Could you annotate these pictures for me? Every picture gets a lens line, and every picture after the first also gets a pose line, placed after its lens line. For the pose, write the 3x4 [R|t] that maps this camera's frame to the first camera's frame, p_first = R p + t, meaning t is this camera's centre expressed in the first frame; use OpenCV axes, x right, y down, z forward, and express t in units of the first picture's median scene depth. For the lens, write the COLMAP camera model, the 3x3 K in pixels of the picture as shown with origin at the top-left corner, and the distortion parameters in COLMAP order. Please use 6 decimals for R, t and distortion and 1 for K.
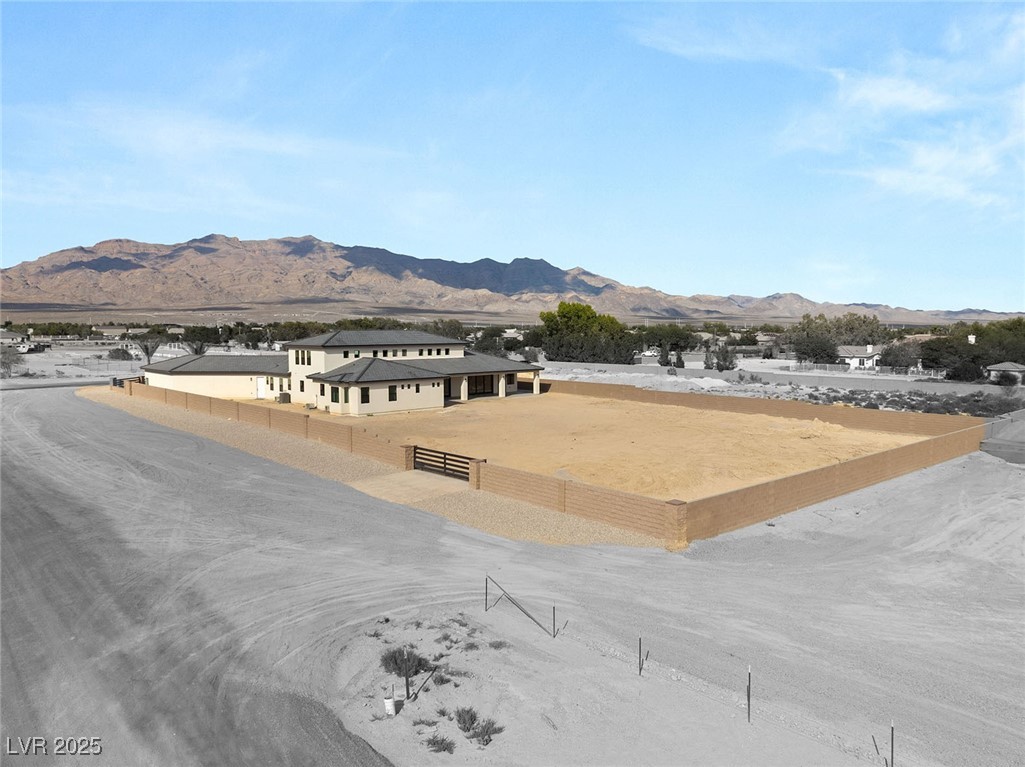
lens RADIAL K [[717.3, 0, 512.5], [0, 717.3, 383.5], [0, 0, 1]] dist [-0.031062, -0.003642]
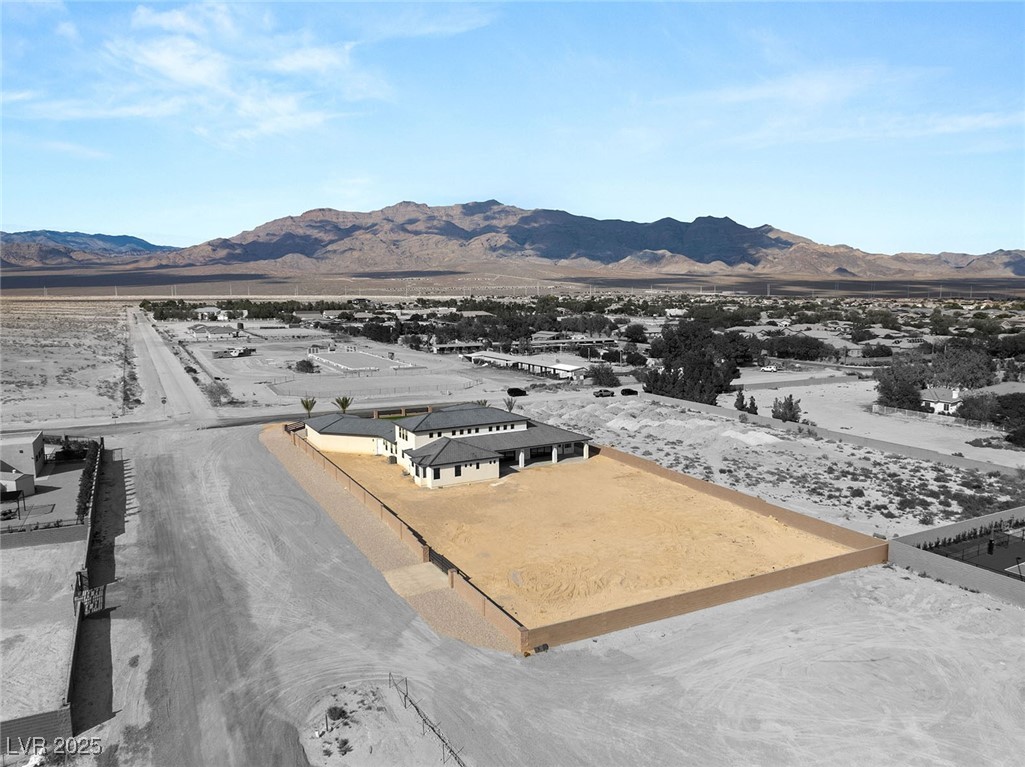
lens RADIAL K [[713.4, 0, 512.5], [0, 713.4, 383.5], [0, 0, 1]] dist [-0.013154, -0.050129]
pose [[0.969887, 0.027320, -0.242020, 0.261690], [-0.014551, 0.998414, 0.054394, -0.229783], [0.243122, -0.049234, 0.968746, -0.297106]]
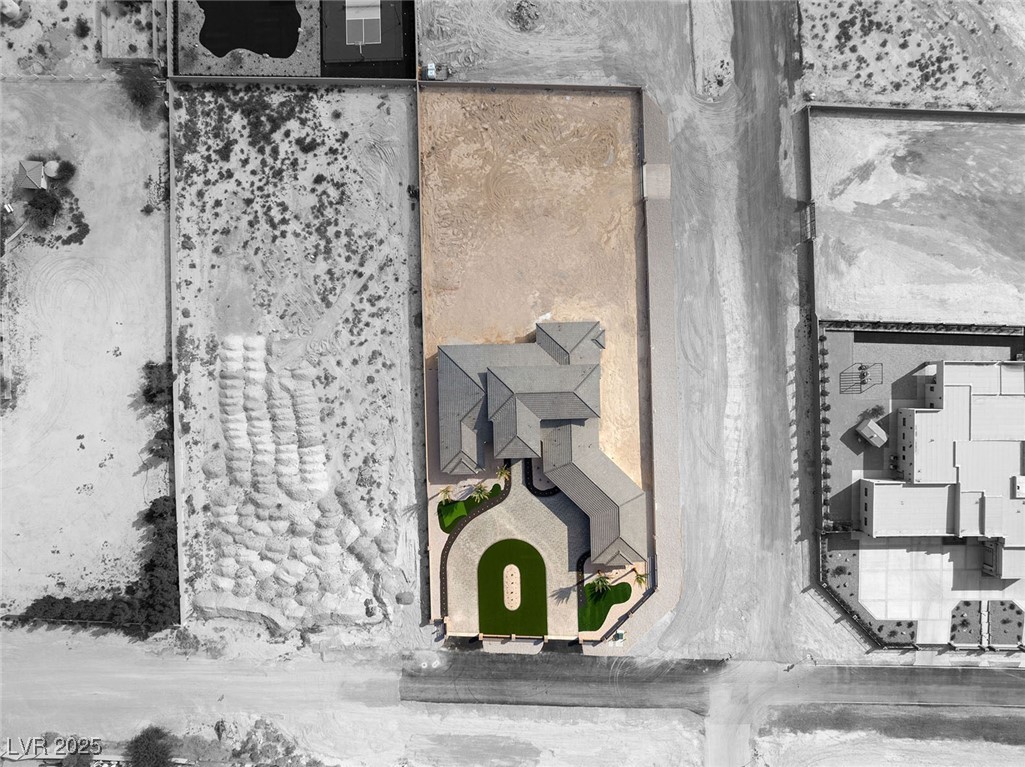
lens RADIAL K [[713.4, 0, 512.5], [0, 713.4, 383.5], [0, 0, 1]] dist [-0.013154, -0.050129]
pose [[-0.754680, -0.656075, -0.004895, -0.136020], [0.049675, -0.064577, 0.996676, -1.790281], [-0.654210, 0.751928, 0.081325, 1.057859]]
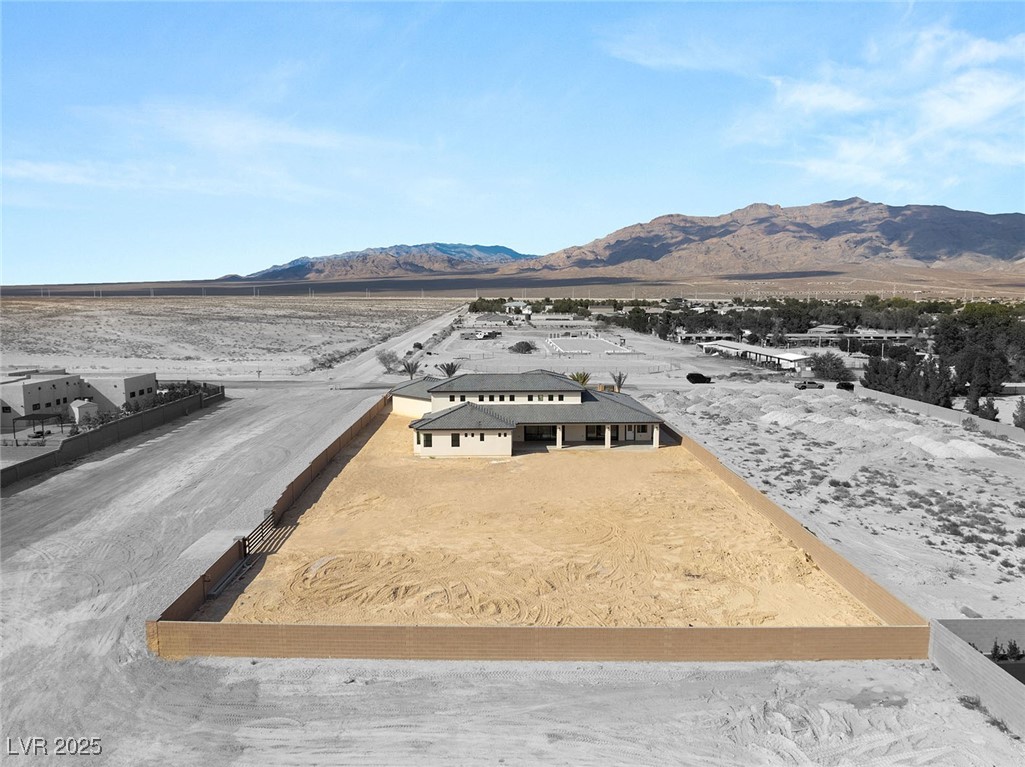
lens RADIAL K [[713.4, 0, 512.5], [0, 713.4, 383.5], [0, 0, 1]] dist [-0.013154, -0.050129]
pose [[0.755631, 0.078422, -0.650286, 0.628073], [-0.049253, 0.996799, 0.062978, -0.151202], [0.653143, -0.015560, 0.757075, 0.202015]]
